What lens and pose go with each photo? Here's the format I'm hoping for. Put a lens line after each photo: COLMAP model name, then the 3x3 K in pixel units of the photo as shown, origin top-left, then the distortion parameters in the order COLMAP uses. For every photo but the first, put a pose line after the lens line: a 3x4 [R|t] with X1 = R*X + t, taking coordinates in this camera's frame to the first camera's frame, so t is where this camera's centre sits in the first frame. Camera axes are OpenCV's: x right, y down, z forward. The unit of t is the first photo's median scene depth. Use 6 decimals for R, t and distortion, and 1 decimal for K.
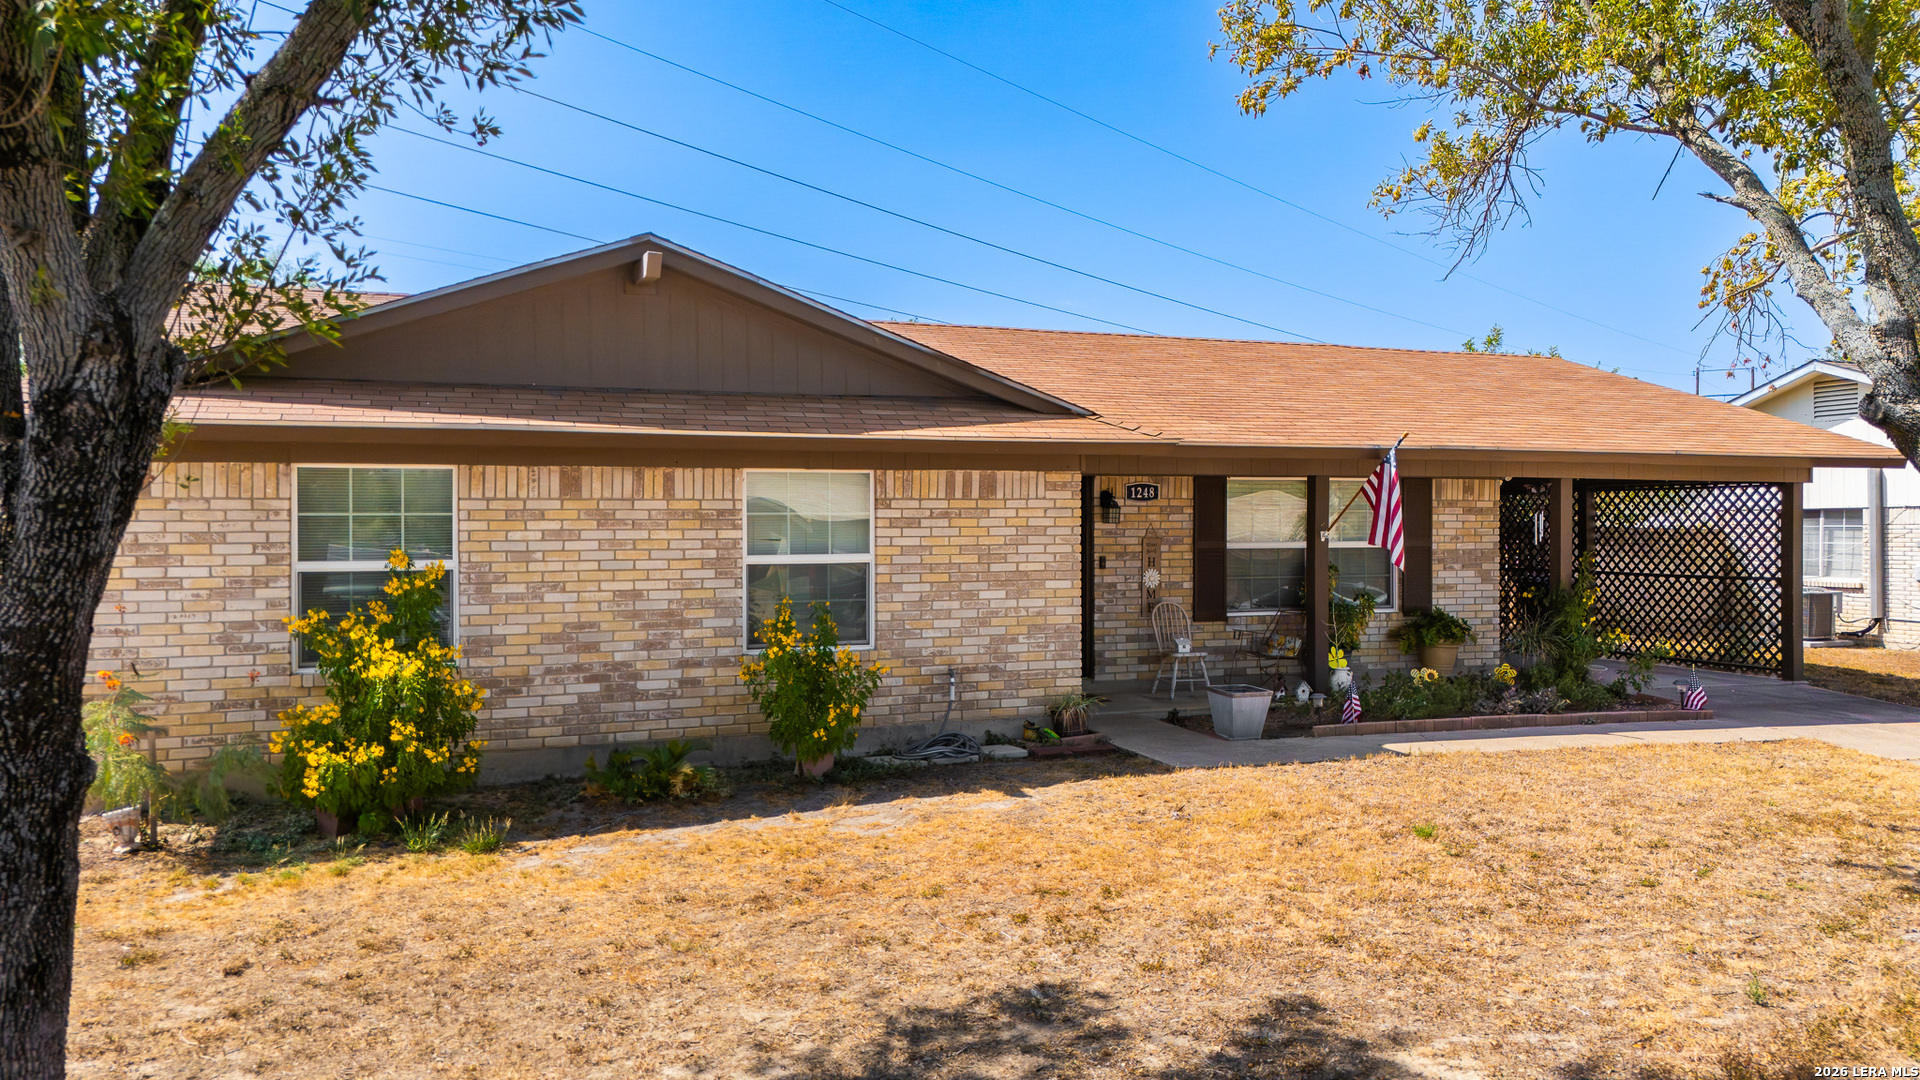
lens RADIAL K [[1386.3, 0, 960.0], [0, 1386.3, 540.0], [0, 0, 1]] dist [0.053454, -0.004508]
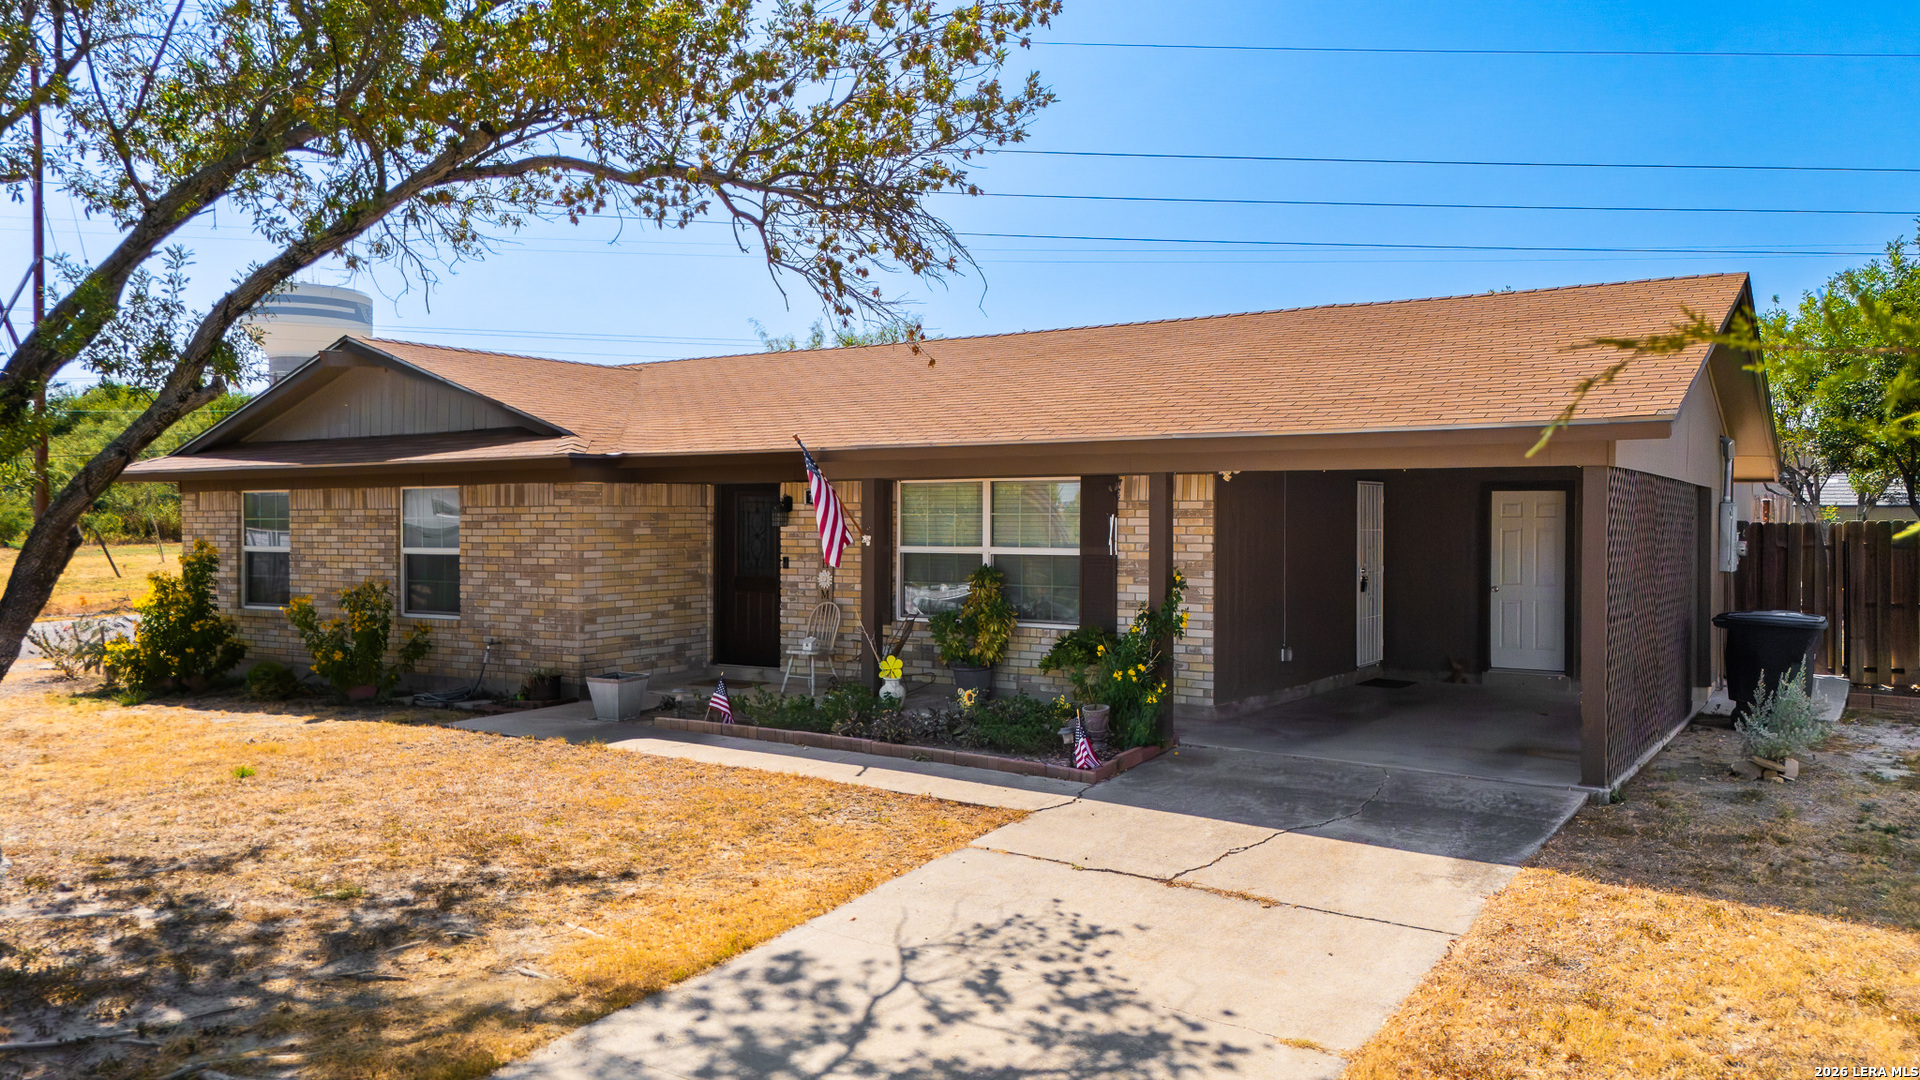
lens RADIAL K [[1386.3, 0, 960.0], [0, 1386.3, 540.0], [0, 0, 1]] dist [0.053454, -0.004508]
pose [[0.600927, 0.012073, -0.799213, 1.262988], [-0.011509, 0.999913, 0.006451, -0.011796], [0.799221, 0.005322, 0.601014, 0.559832]]
